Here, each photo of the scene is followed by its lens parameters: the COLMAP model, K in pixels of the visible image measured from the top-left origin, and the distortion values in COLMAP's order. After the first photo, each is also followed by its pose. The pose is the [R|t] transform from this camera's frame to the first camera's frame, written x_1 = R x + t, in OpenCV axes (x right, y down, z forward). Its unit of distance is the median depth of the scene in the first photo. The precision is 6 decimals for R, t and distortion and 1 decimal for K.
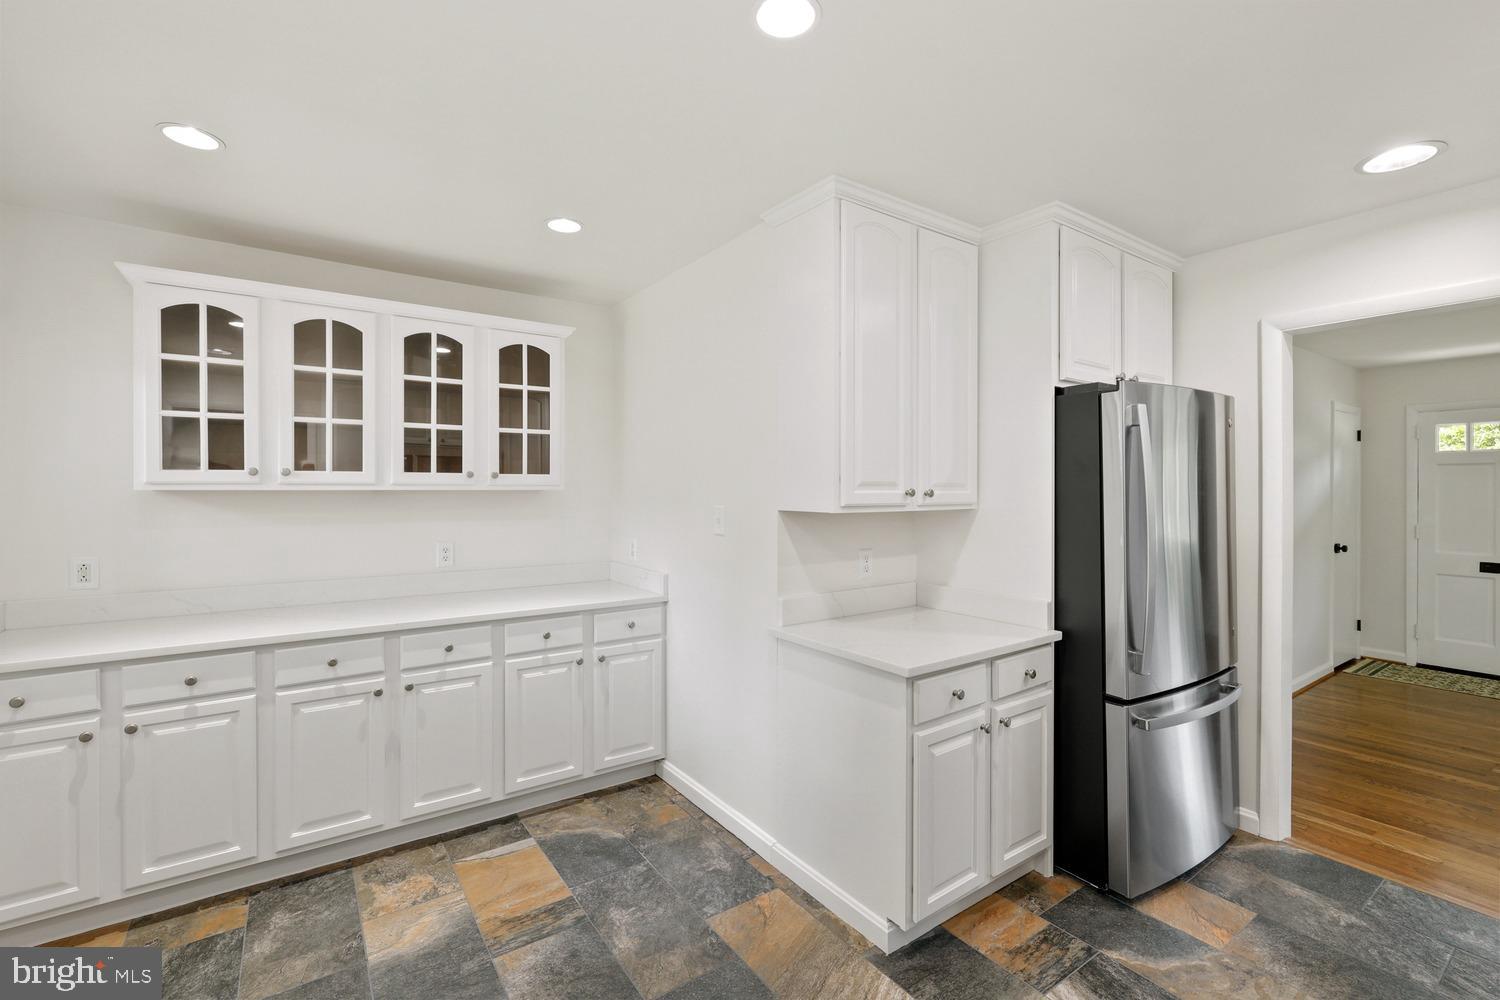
lens RADIAL K [[657.9, 0, 773.2], [0, 657.9, 496.0], [0, 0, 1]] dist [0.000963, 0.000413]
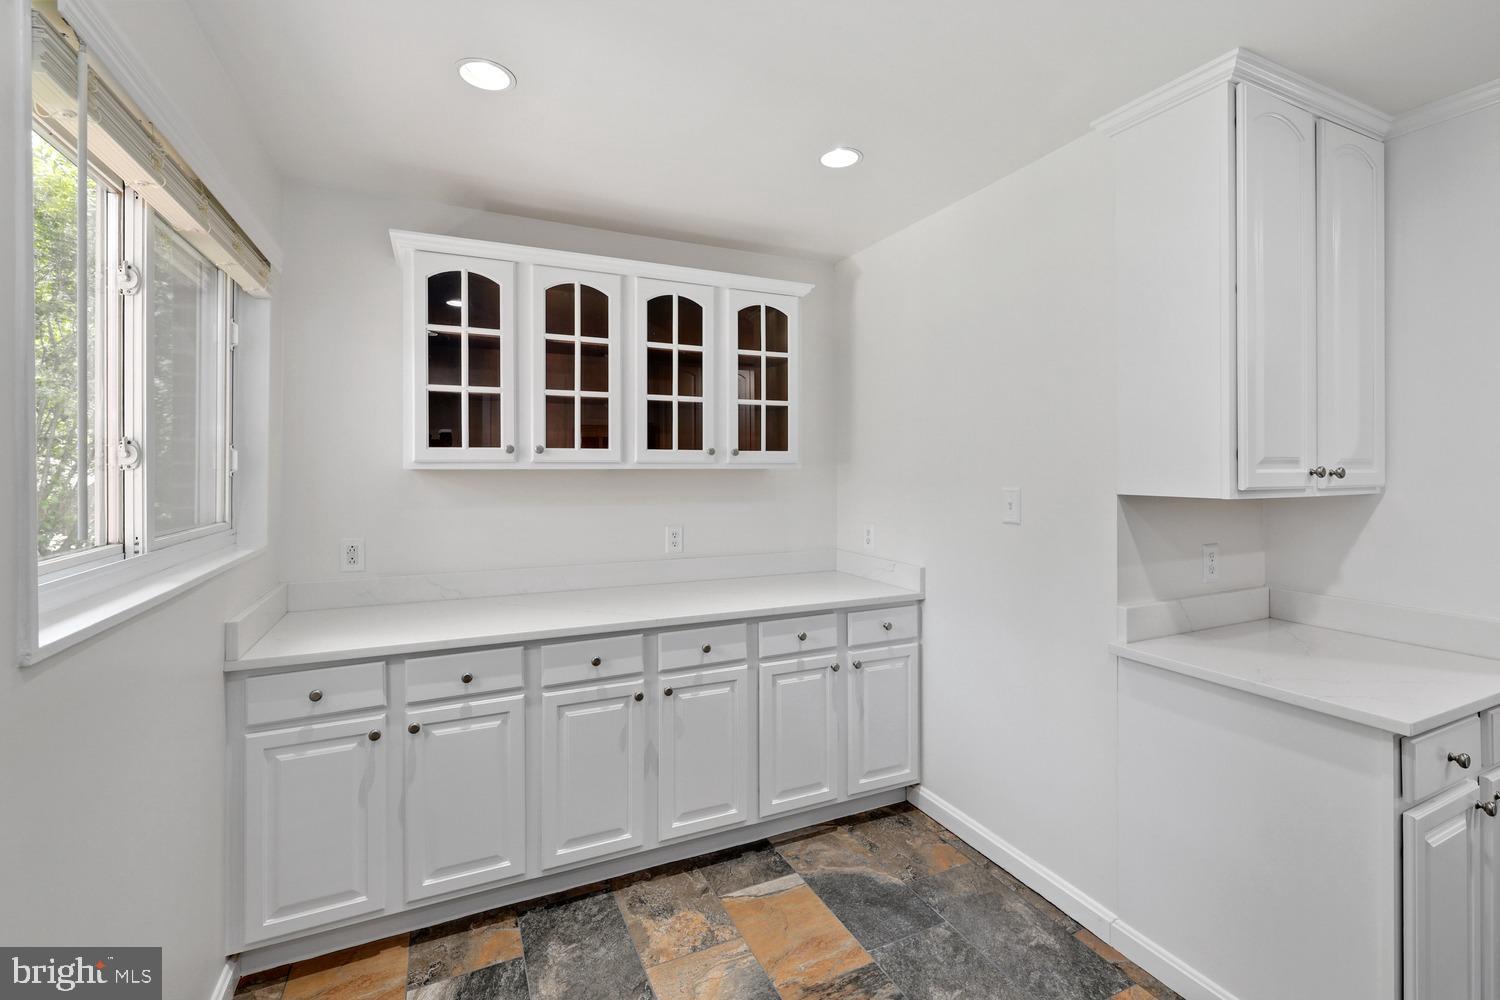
lens RADIAL K [[668.6, 0, 754.8], [0, 668.6, 470.8], [0, 0, 1]] dist [-0.000248, 0.000367]
pose [[0.983082, -0.000327, -0.183165, -0.272726], [-0.000763, 0.999982, -0.005880, -0.001509], [0.183163, 0.005921, 0.983065, 0.134875]]
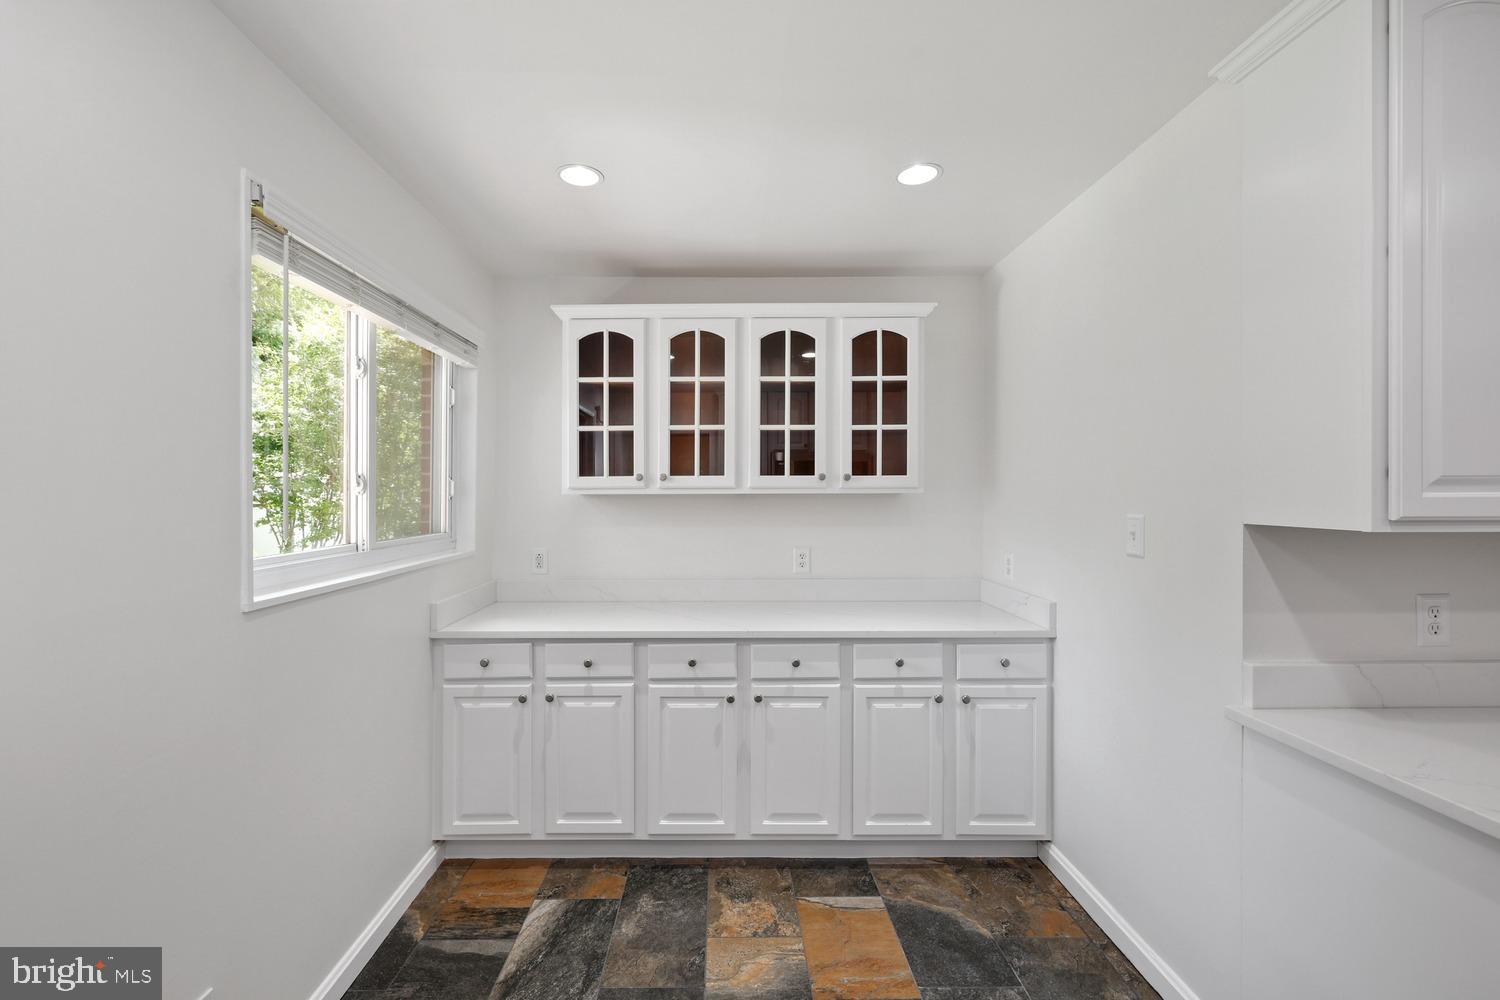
lens RADIAL K [[660.0, 0, 729.1], [0, 660.0, 497.1], [0, 0, 1]] dist [-0.000310, 0.000056]
pose [[0.809858, 0.000418, -0.586626, -0.021444], [-0.002621, 0.999992, -0.002906, -0.001021], [0.586620, 0.003891, 0.809853, 0.191269]]
